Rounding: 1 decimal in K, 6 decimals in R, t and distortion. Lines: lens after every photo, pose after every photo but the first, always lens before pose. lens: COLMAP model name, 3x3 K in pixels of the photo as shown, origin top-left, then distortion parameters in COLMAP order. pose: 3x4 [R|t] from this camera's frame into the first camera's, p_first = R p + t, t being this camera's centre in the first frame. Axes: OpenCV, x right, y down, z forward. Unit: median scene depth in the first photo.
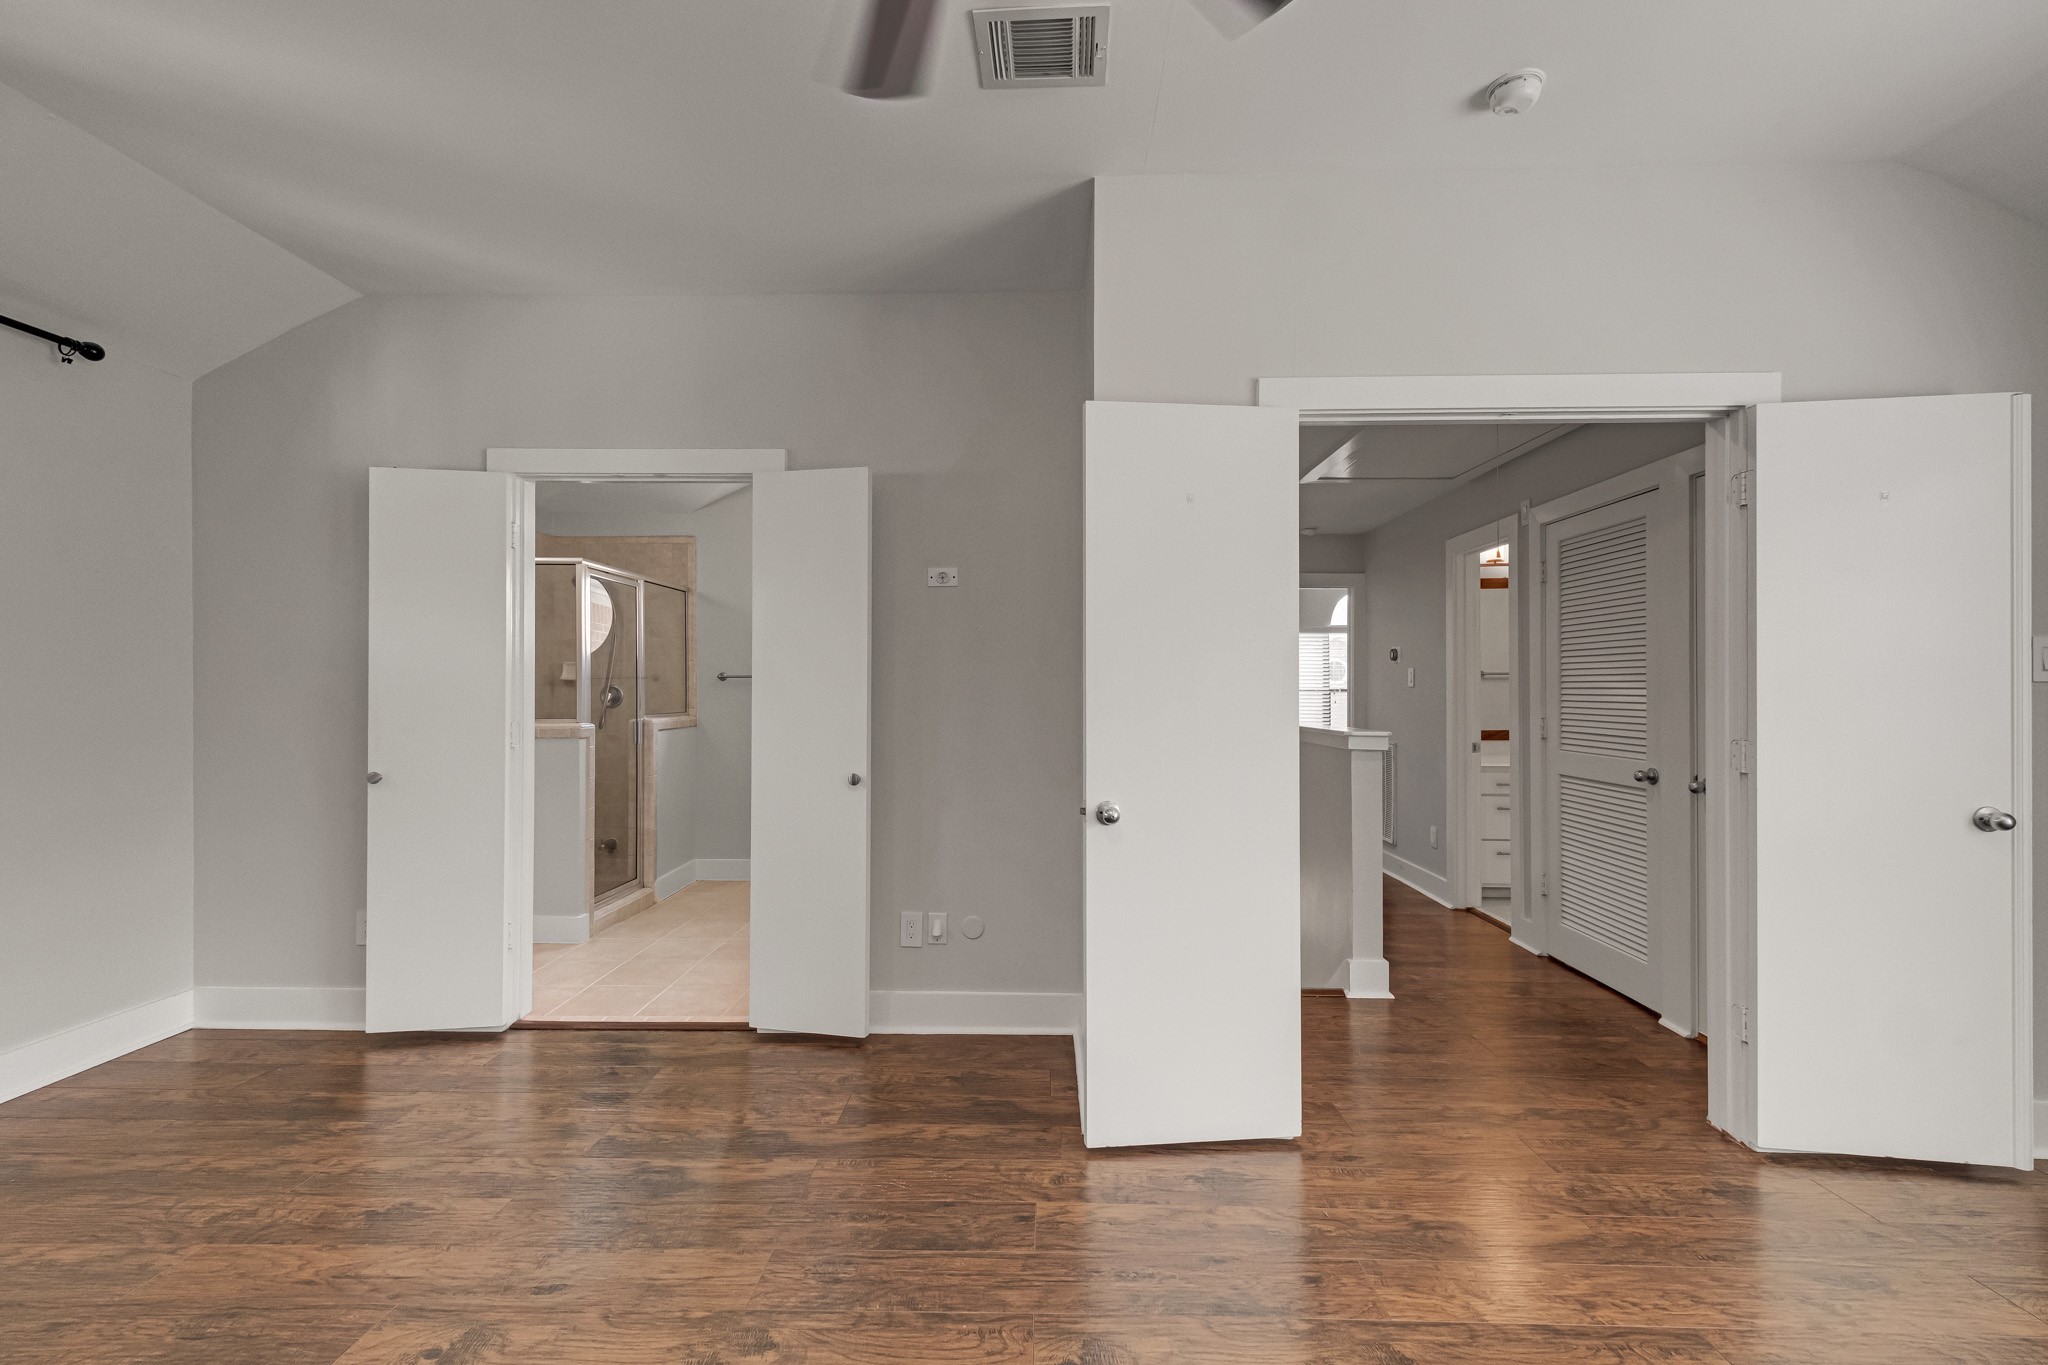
lens RADIAL K [[898.7, 0, 1017.9], [0, 898.7, 686.3], [0, 0, 1]] dist [0.017697, -0.007726]
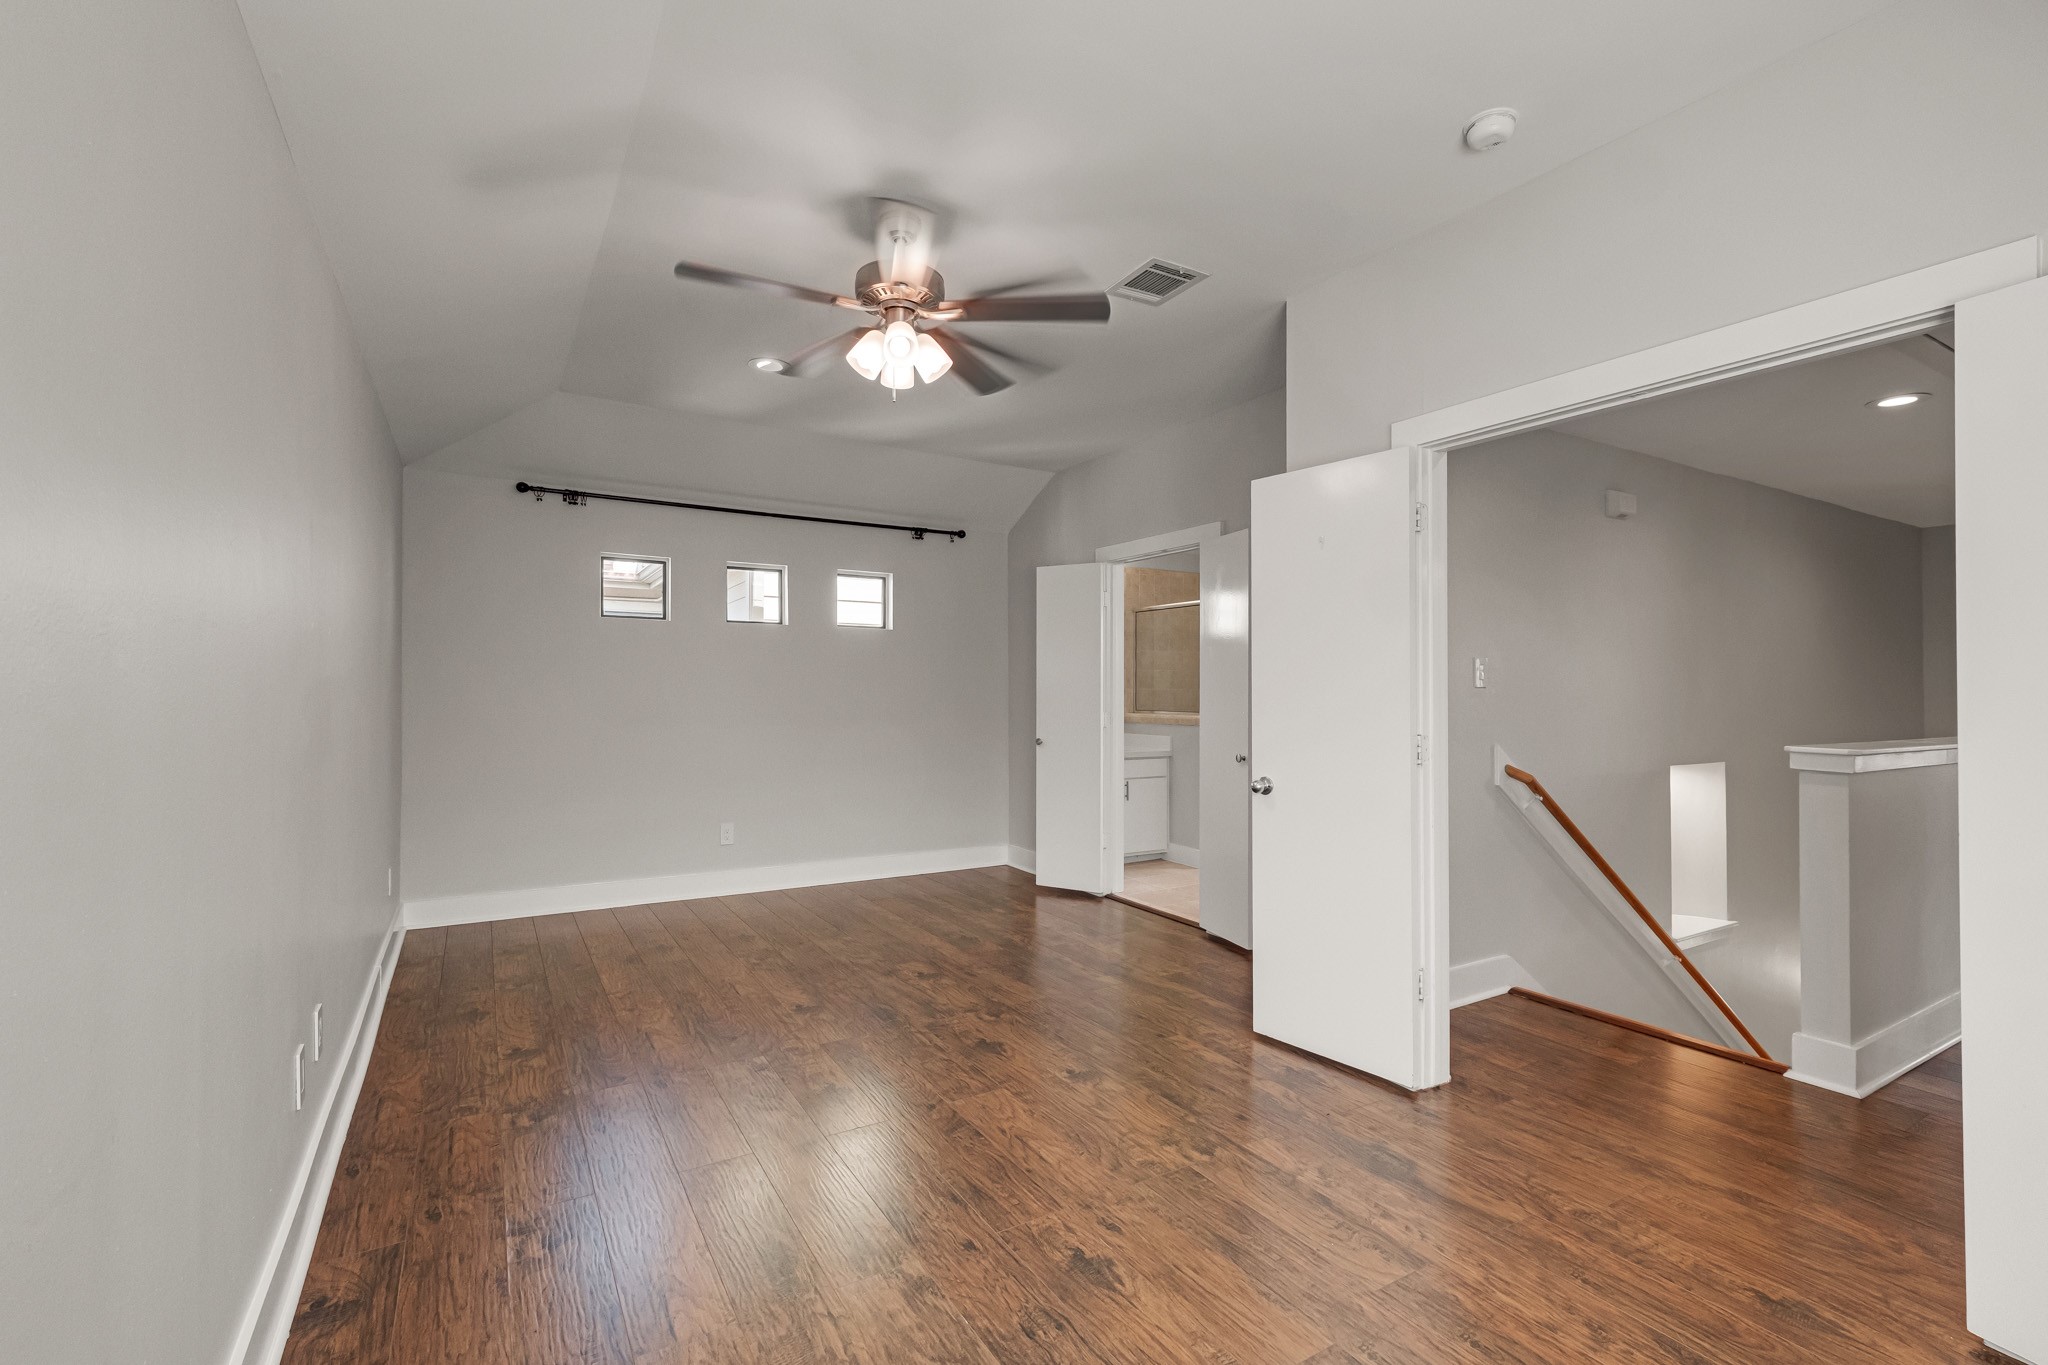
lens RADIAL K [[898.7, 0, 1017.9], [0, 898.7, 686.3], [0, 0, 1]] dist [0.017697, -0.007726]
pose [[0.535258, -0.002424, -0.844685, 0.833229], [-0.003261, 0.999982, -0.004936, 0.001546], [0.844682, 0.005397, 0.535241, -0.021871]]
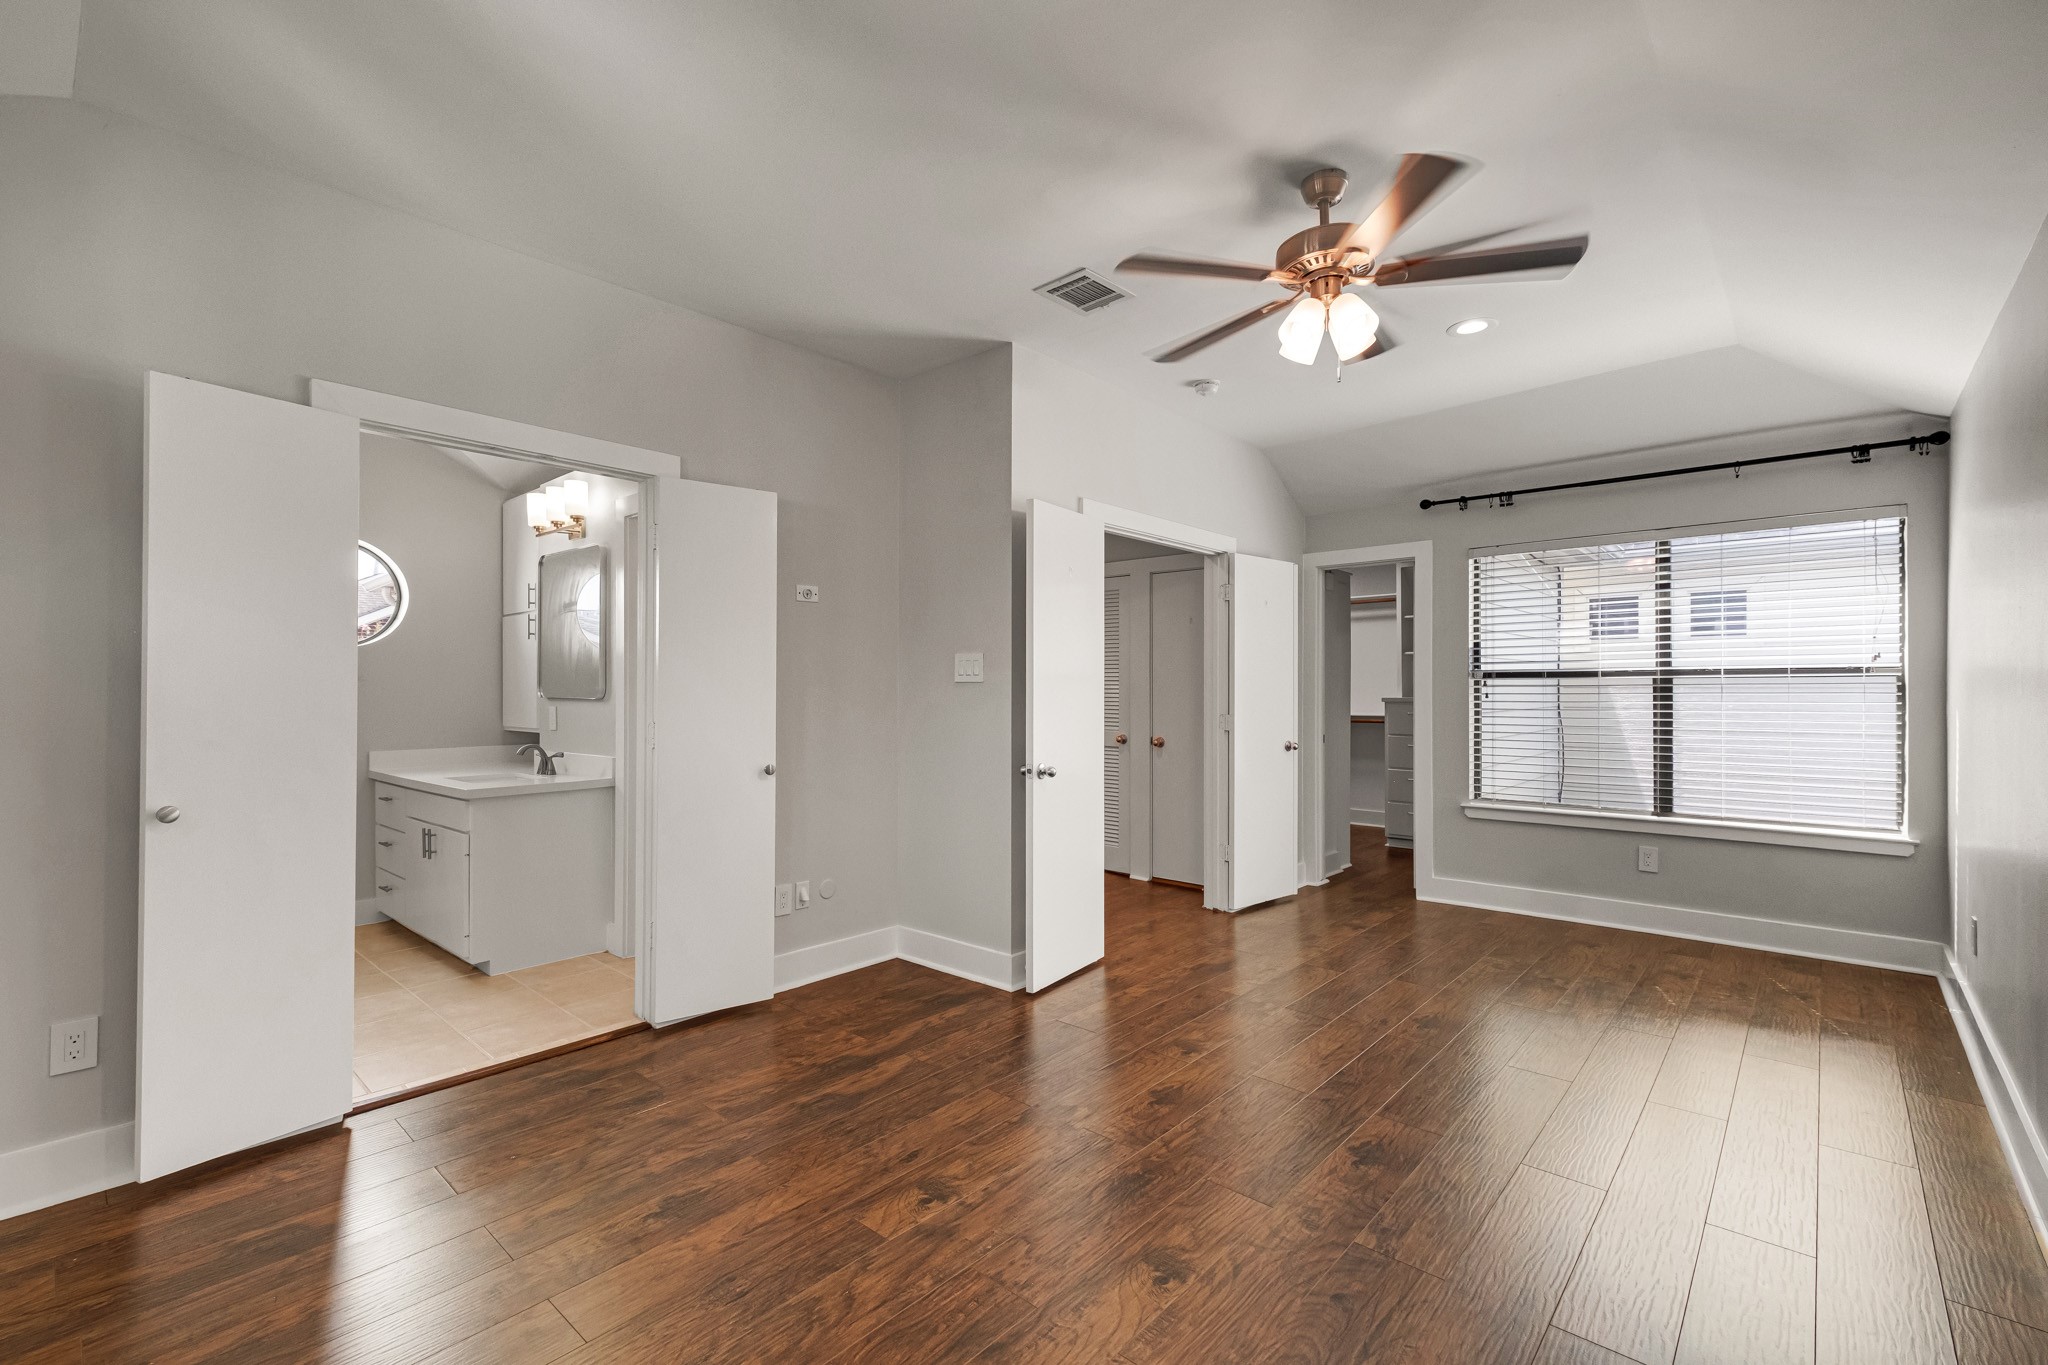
lens RADIAL K [[898.7, 0, 1017.9], [0, 898.7, 686.3], [0, 0, 1]] dist [0.017697, -0.007726]
pose [[0.642432, 0.004509, 0.766329, -0.884635], [-0.001572, 0.999988, -0.004565, 0.004412], [-0.766341, 0.001728, 0.642432, 0.041491]]
